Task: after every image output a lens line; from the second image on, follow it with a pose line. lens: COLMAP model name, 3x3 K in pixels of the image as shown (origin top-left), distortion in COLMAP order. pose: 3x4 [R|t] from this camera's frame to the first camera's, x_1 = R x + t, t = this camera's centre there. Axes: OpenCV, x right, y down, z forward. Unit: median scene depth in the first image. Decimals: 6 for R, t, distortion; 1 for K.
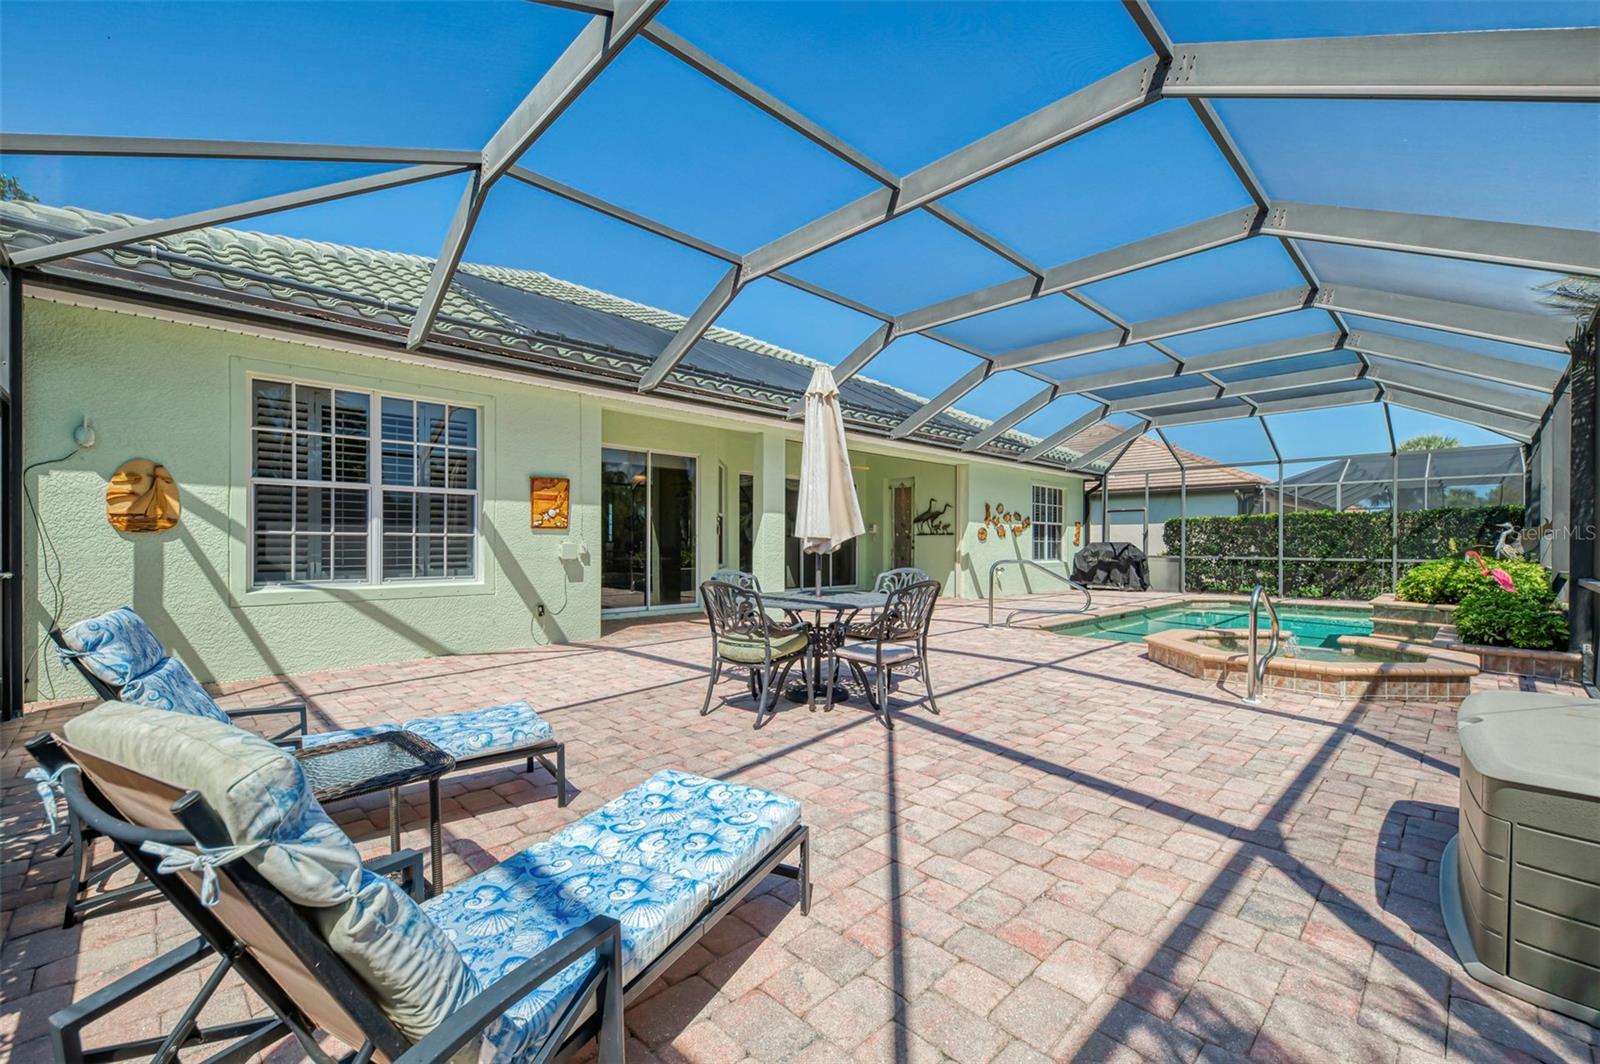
lens RADIAL K [[658.3, 0, 800.2], [0, 658.3, 545.8], [0, 0, 1]] dist [0.008732, -0.003384]
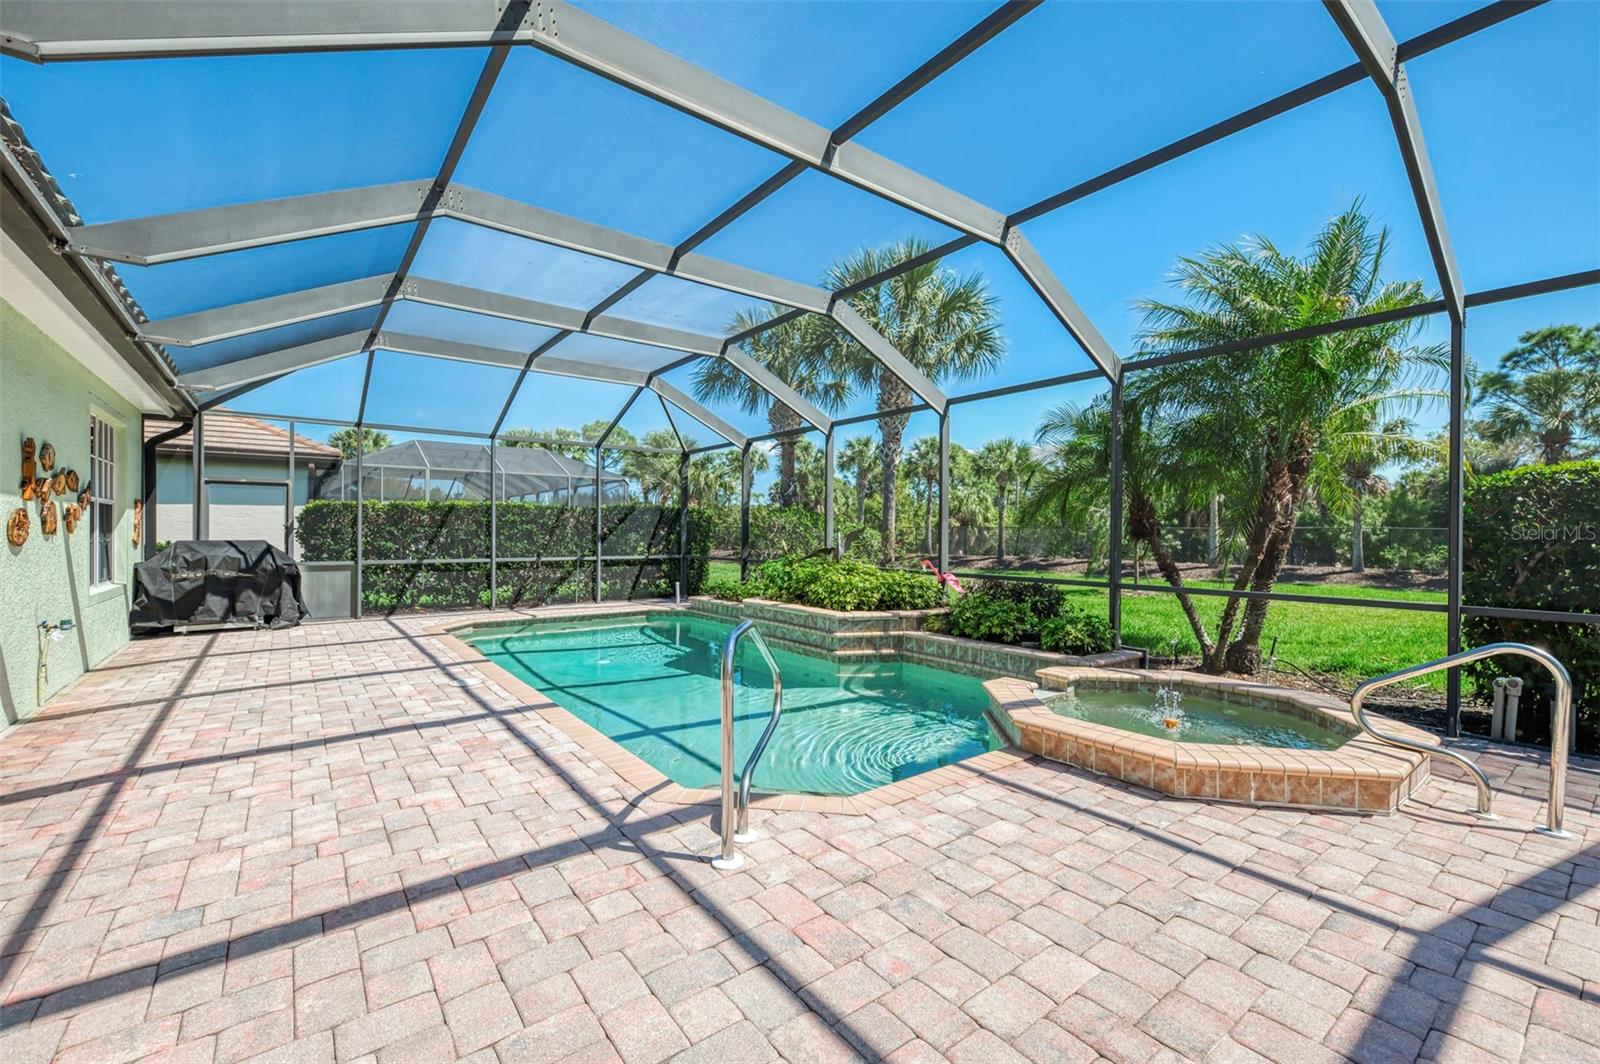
lens RADIAL K [[658.3, 0, 791.3], [0, 658.3, 531.3], [0, 0, 1]] dist [0.008732, -0.003384]
pose [[0.119611, -0.002078, 0.992819, -0.007433], [-0.000699, 0.999997, 0.002177, -0.019968], [-0.992821, -0.000954, 0.119609, 0.671750]]
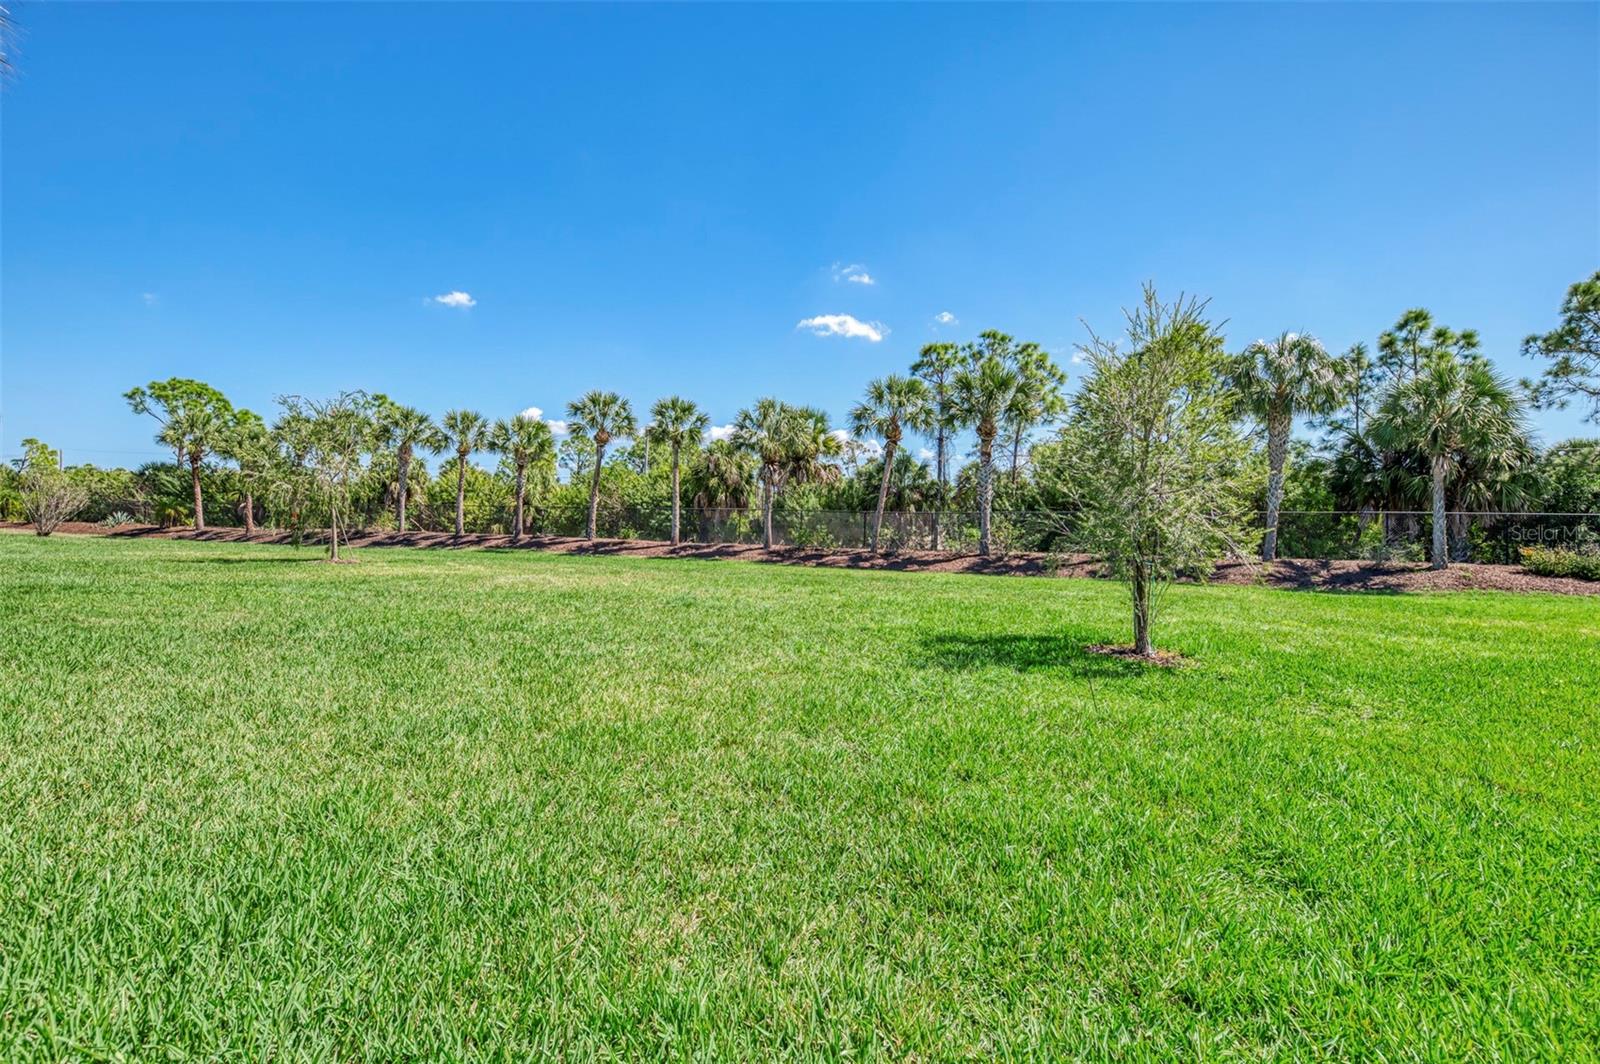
lens RADIAL K [[658.3, 0, 811.8], [0, 658.3, 522.7], [0, 0, 1]] dist [0.008732, -0.003384]
pose [[-0.146165, -0.005116, 0.989247, -0.023565], [-0.015908, 0.999869, 0.002821, 0.014820], [-0.989132, -0.015324, -0.146227, -0.776784]]
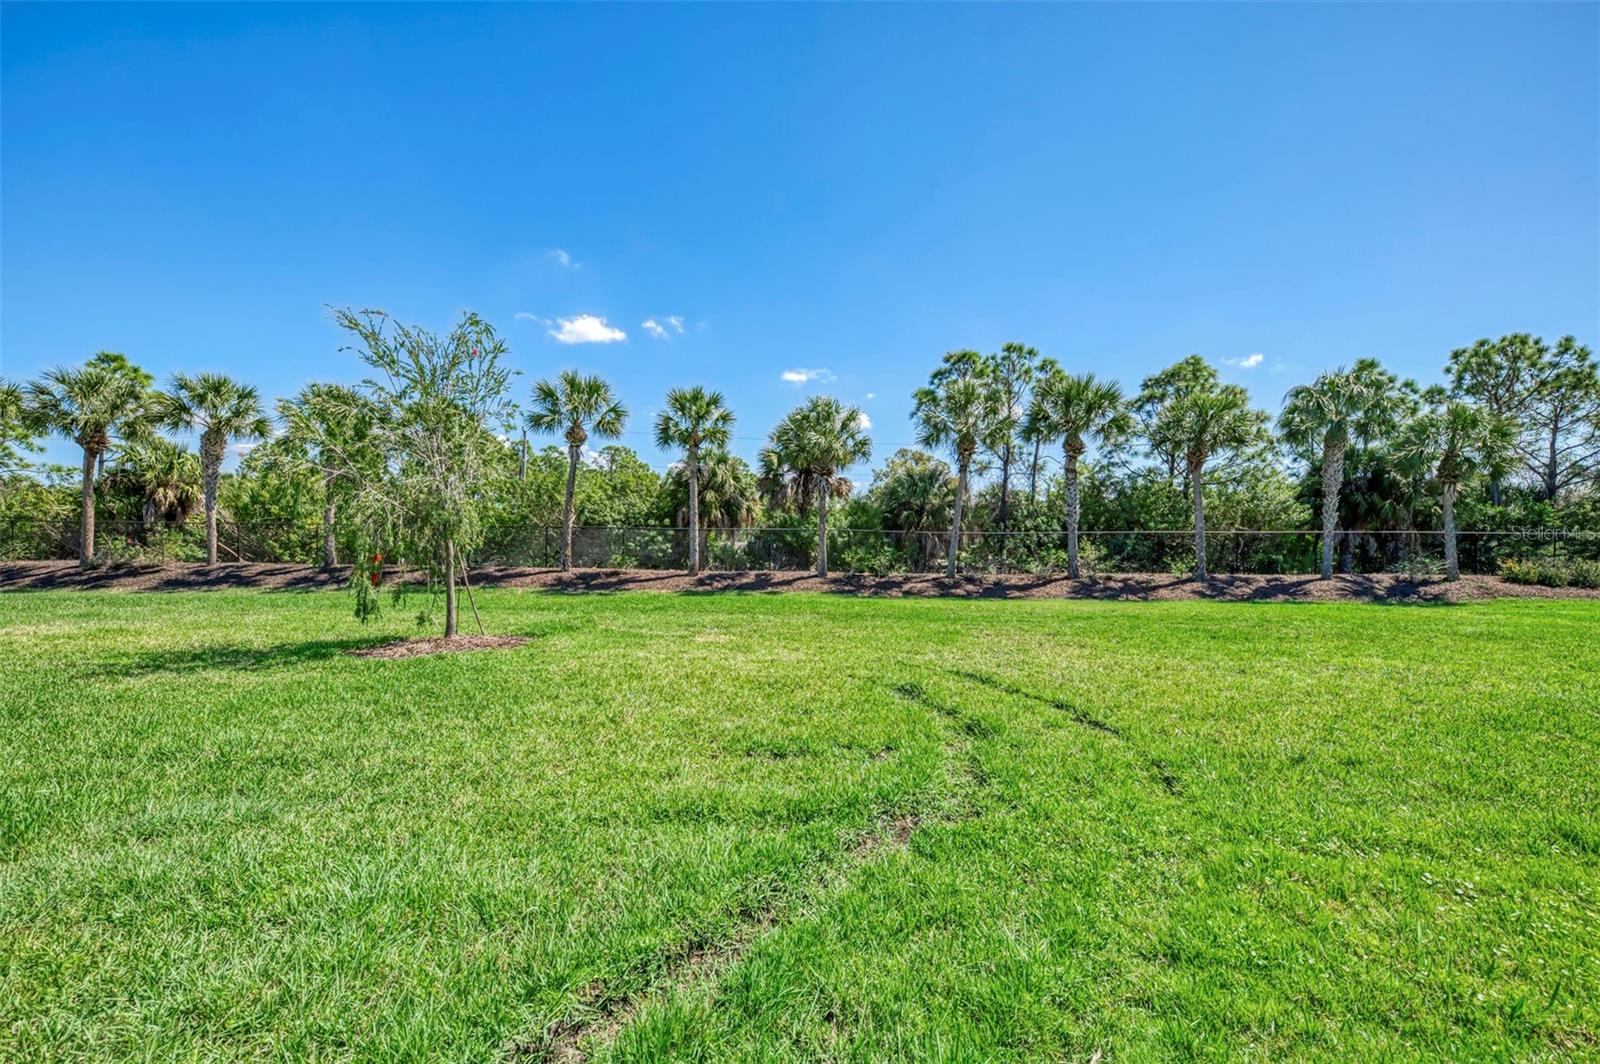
lens RADIAL K [[658.3, 0, 799.4], [0, 658.3, 538.1], [0, 0, 1]] dist [0.008732, -0.003384]
pose [[-0.487822, 0.001086, 0.872942, 0.682351], [-0.008102, 0.999951, -0.005771, 0.014480], [-0.872905, -0.009888, -0.487789, 0.107805]]
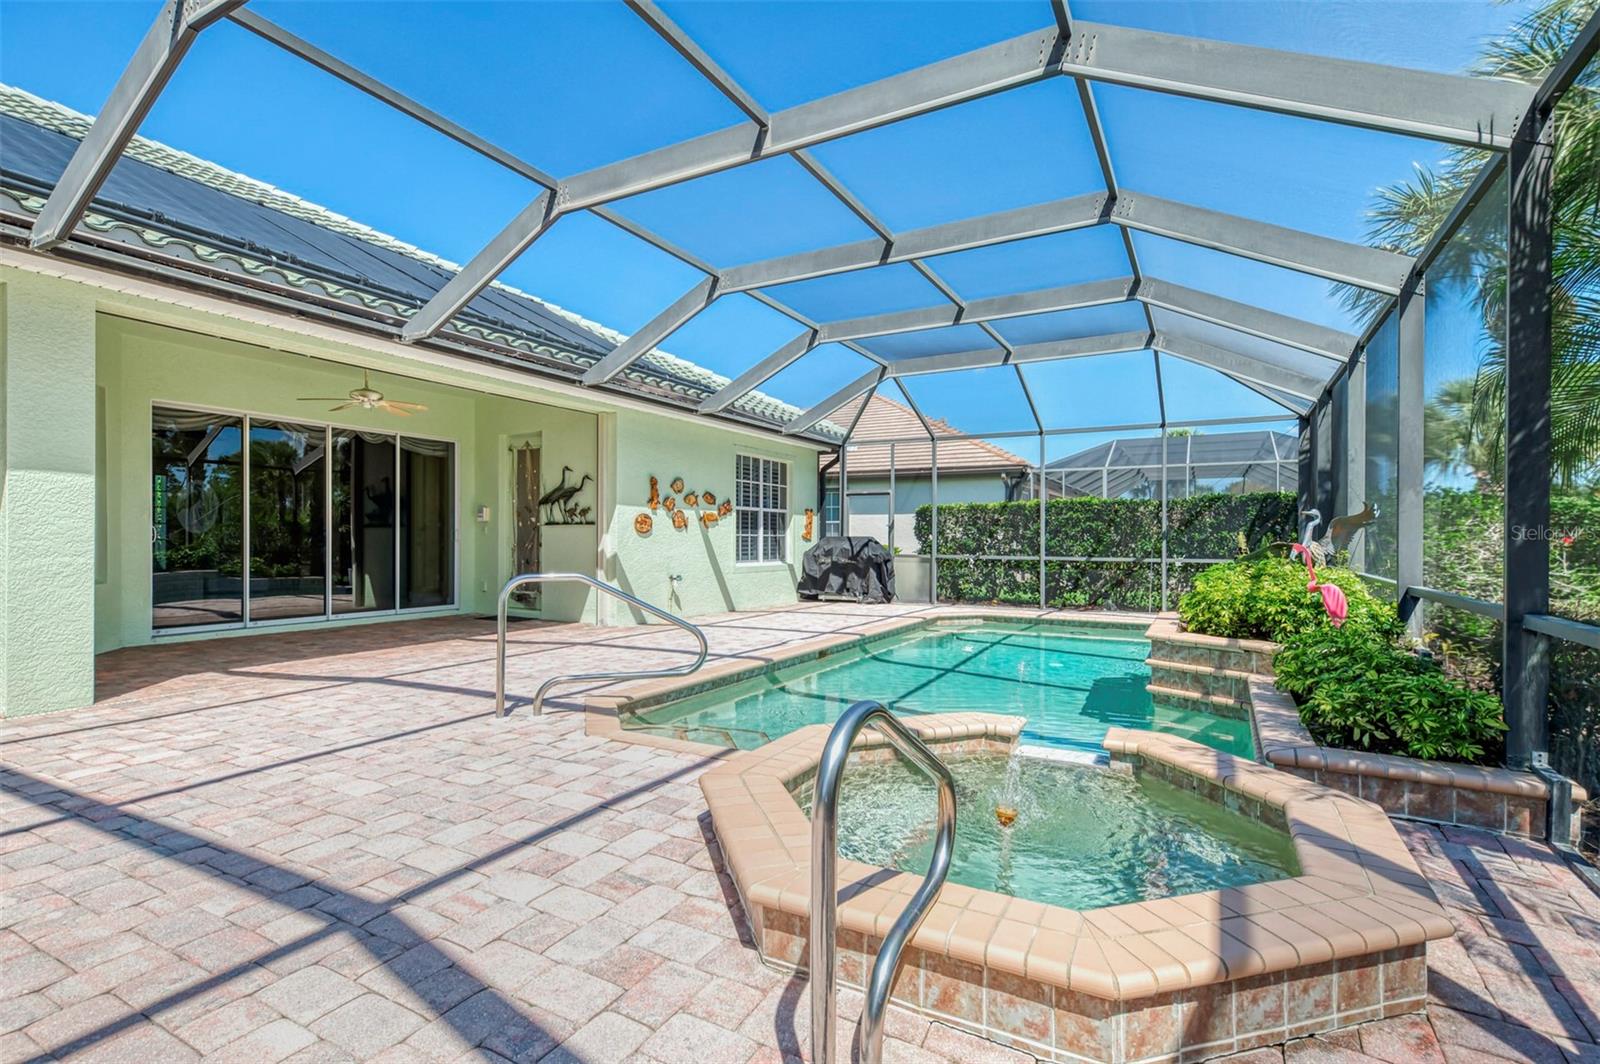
lens RADIAL K [[751.0, 0, 806.8], [0, 751.0, 538.0], [0, 0, 1]] dist [0.011271, 0.001128]
pose [[0.953495, 0.000449, 0.301407, 0.242581], [0.000370, 0.999996, -0.002660, -0.002299], [-0.301408, 0.002647, 0.953492, 0.297730]]
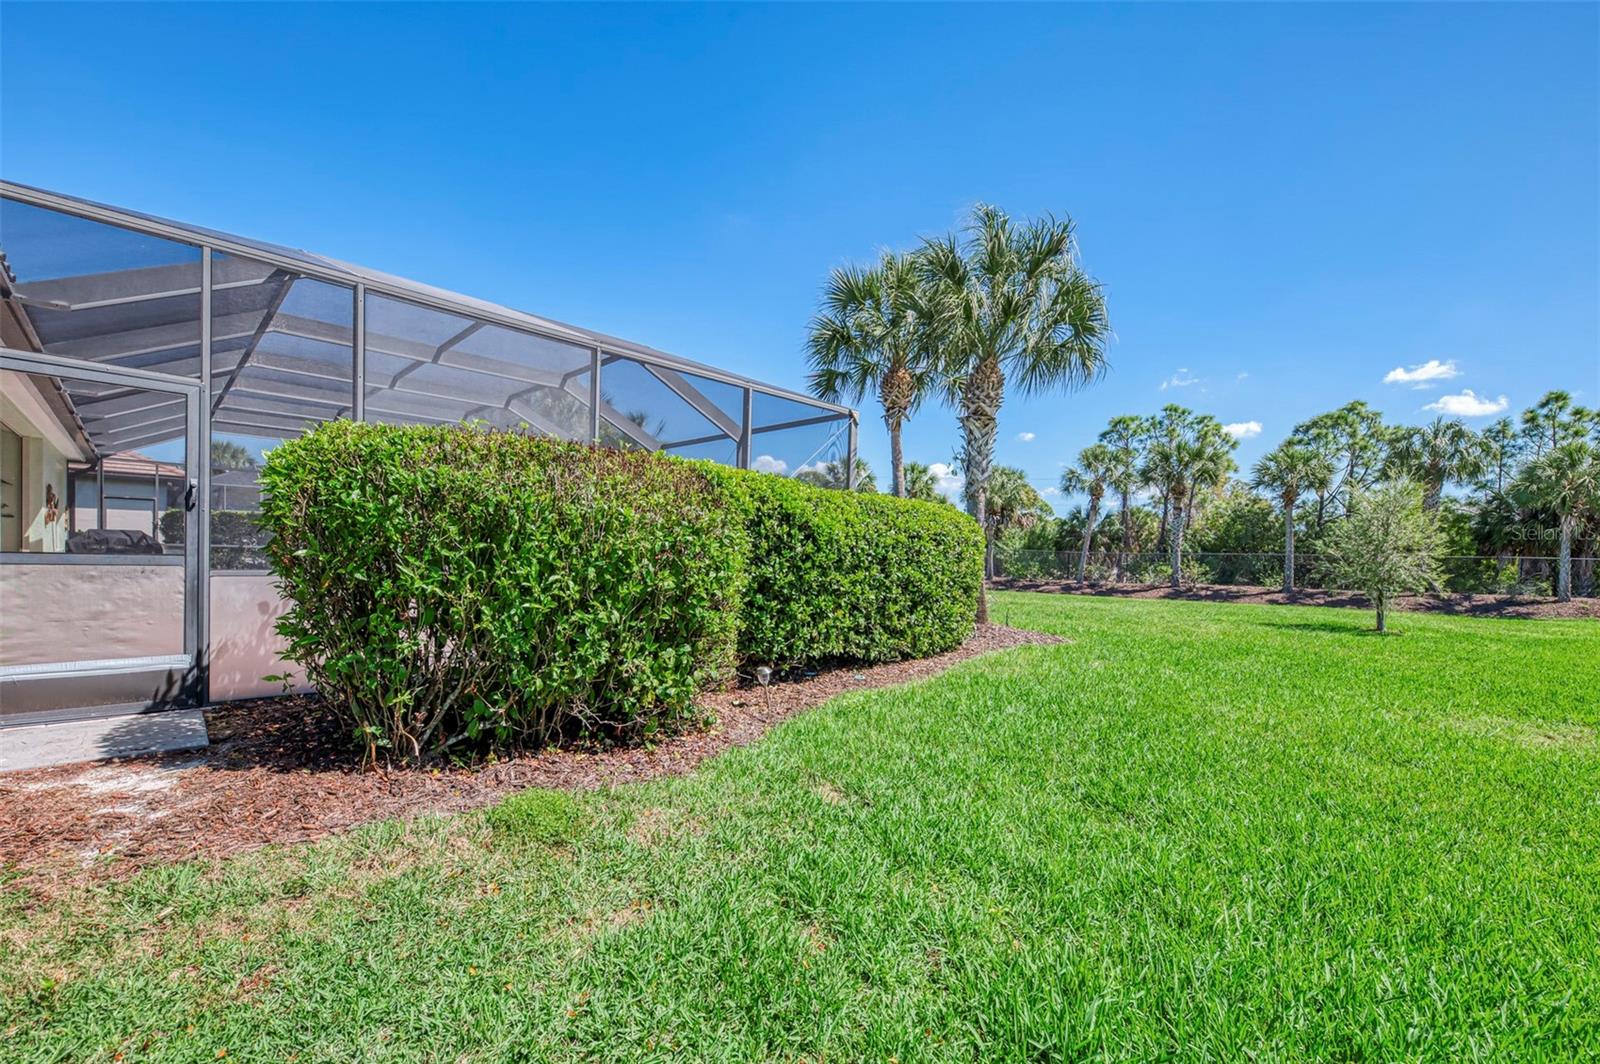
lens RADIAL K [[655.7, 0, 808.4], [0, 655.7, 577.1], [0, 0, 1]] dist [0.004949, -0.003070]
pose [[-0.025419, -0.040806, 0.998844, -0.739172], [-0.023936, 0.998905, 0.040200, 0.001321], [-0.999390, -0.022887, -0.026368, 0.001909]]
